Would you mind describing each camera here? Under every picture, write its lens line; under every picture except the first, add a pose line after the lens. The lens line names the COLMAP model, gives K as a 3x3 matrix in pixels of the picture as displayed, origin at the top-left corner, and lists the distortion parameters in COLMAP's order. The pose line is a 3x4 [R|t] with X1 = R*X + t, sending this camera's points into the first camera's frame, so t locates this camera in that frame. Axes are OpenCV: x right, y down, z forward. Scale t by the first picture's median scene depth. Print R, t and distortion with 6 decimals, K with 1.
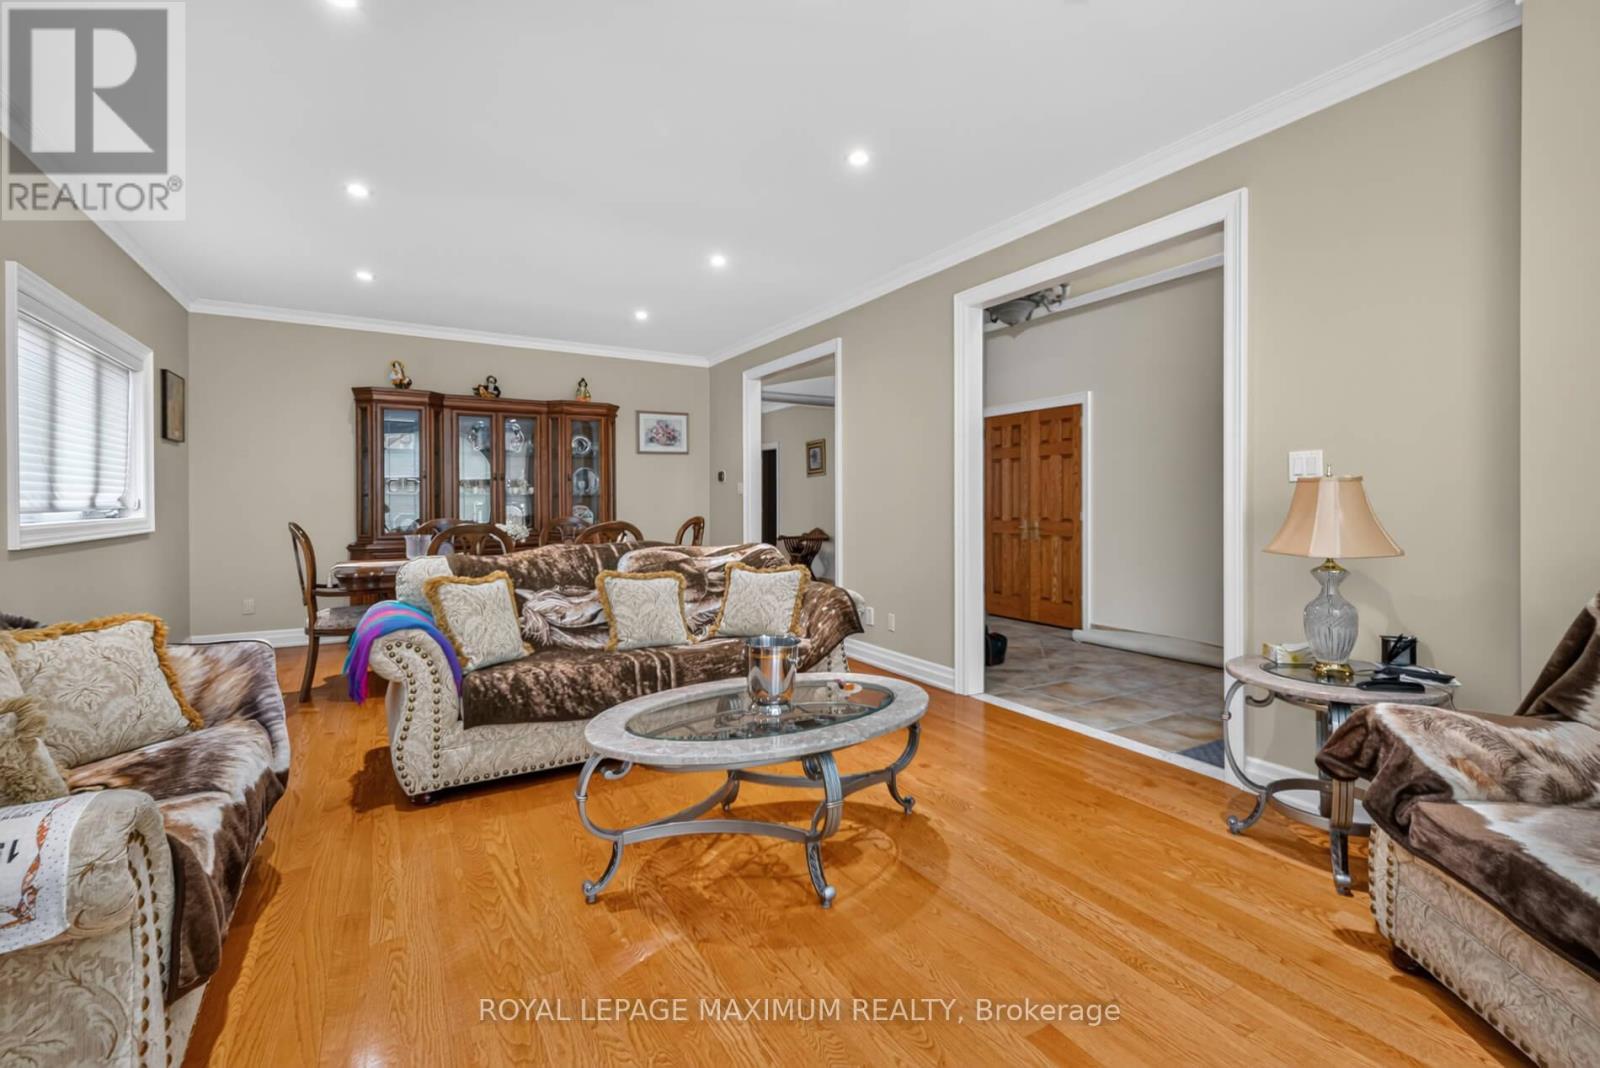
lens RADIAL K [[718.1, 0, 804.8], [0, 718.1, 497.4], [0, 0, 1]] dist [0.015599, -0.000168]
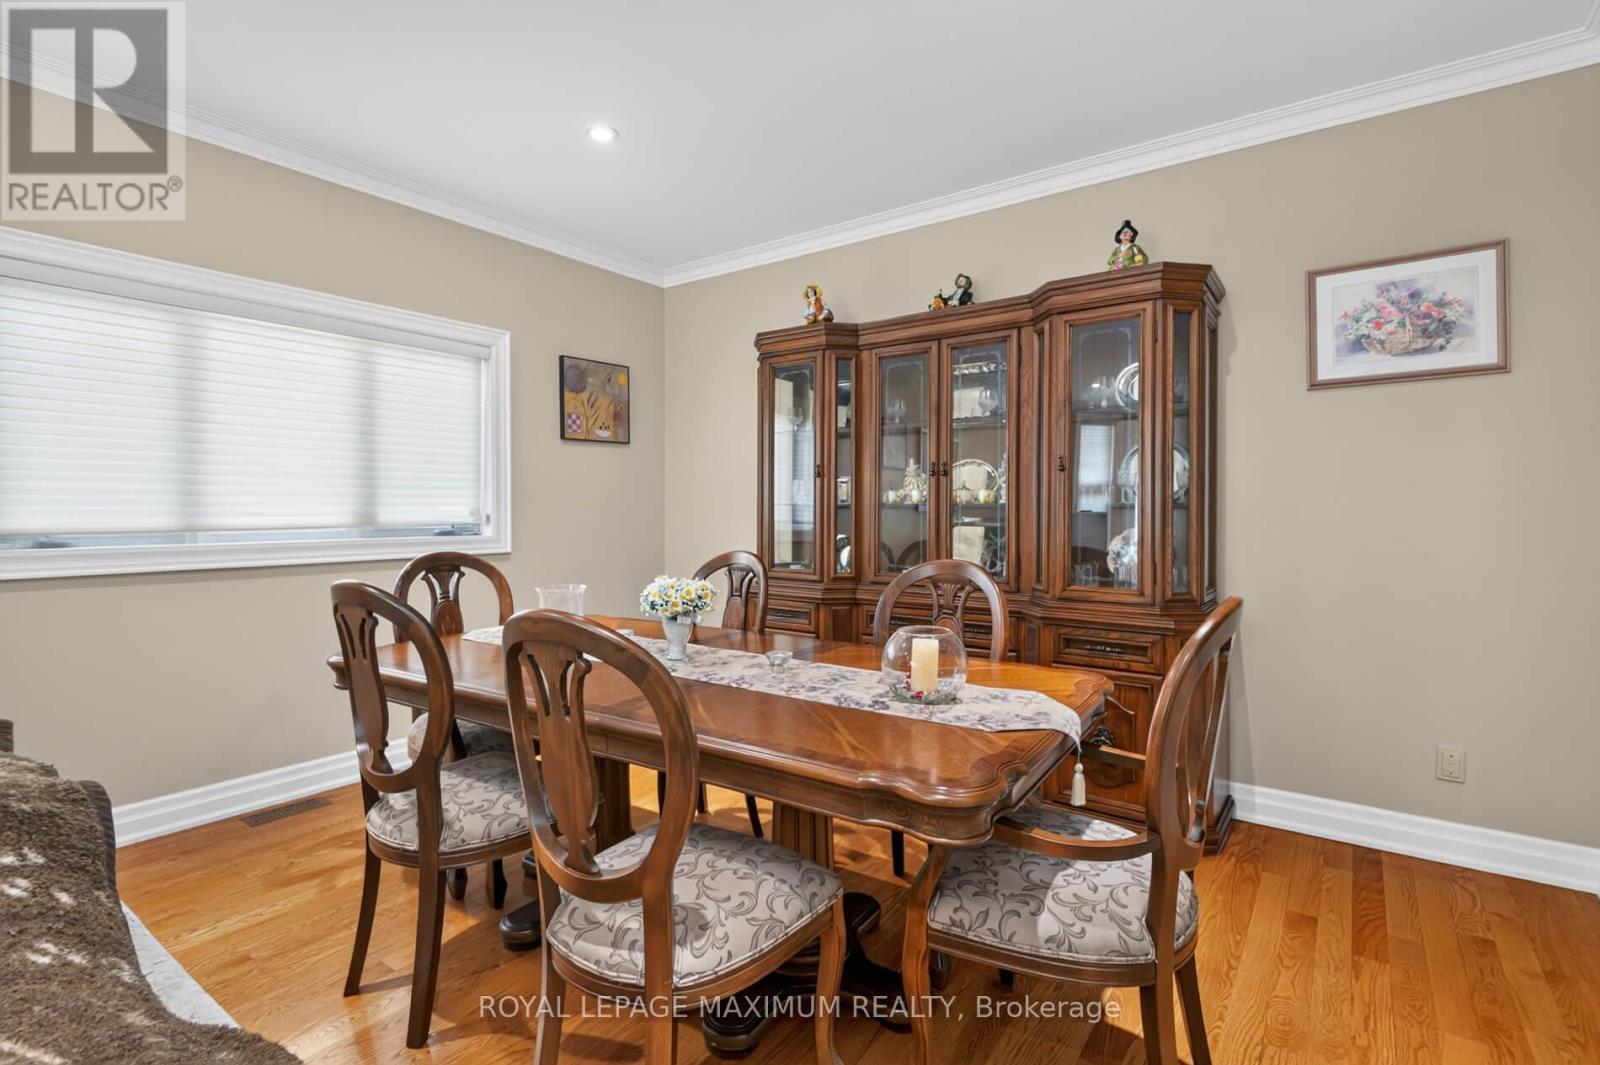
lens RADIAL K [[754.7, 0, 802.9], [0, 754.7, 512.2], [0, 0, 1]] dist [0.001727, 0.000176]
pose [[0.404892, 0.009180, -0.914319, 0.022889], [0.003326, 0.999928, 0.011513, -0.008841], [0.914359, -0.007703, 0.404832, 1.180590]]
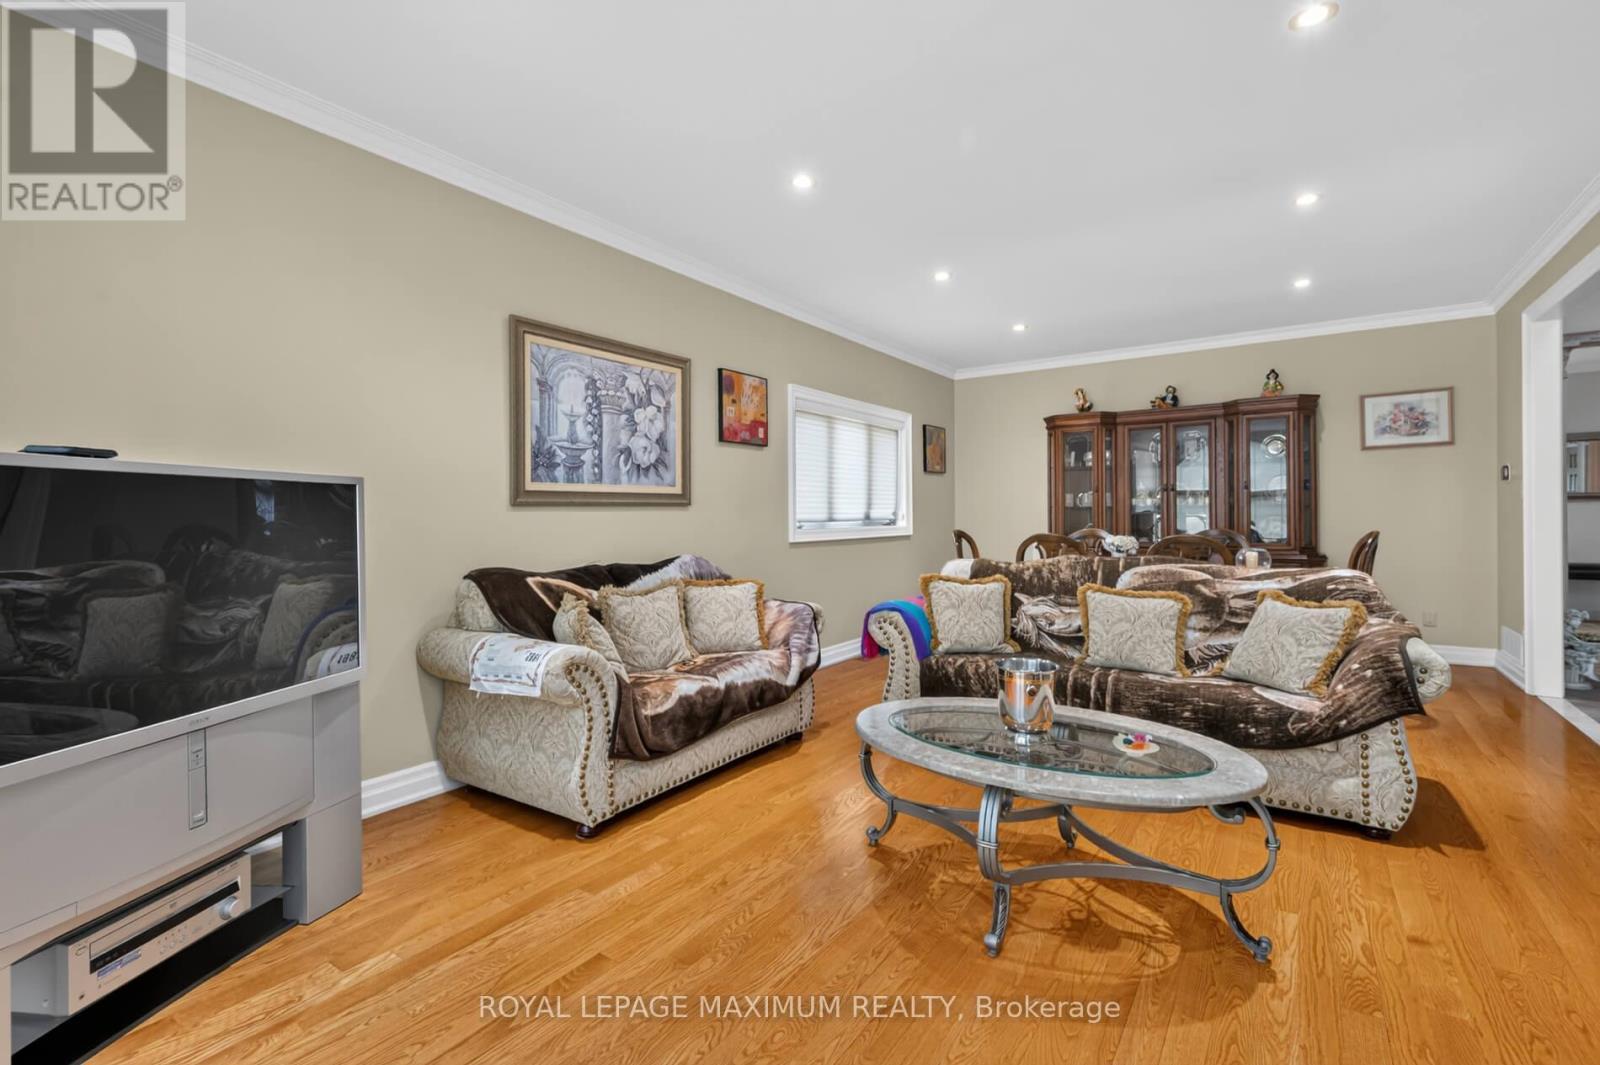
lens RADIAL K [[700.4, 0, 804.6], [0, 700.4, 520.6], [0, 0, 1]] dist [0.006902, -0.000090]
pose [[0.421144, 0.003879, -0.906985, 0.405613], [0.014090, 0.999842, 0.010819, -0.000453], [0.906884, -0.017336, 0.421023, 0.227219]]
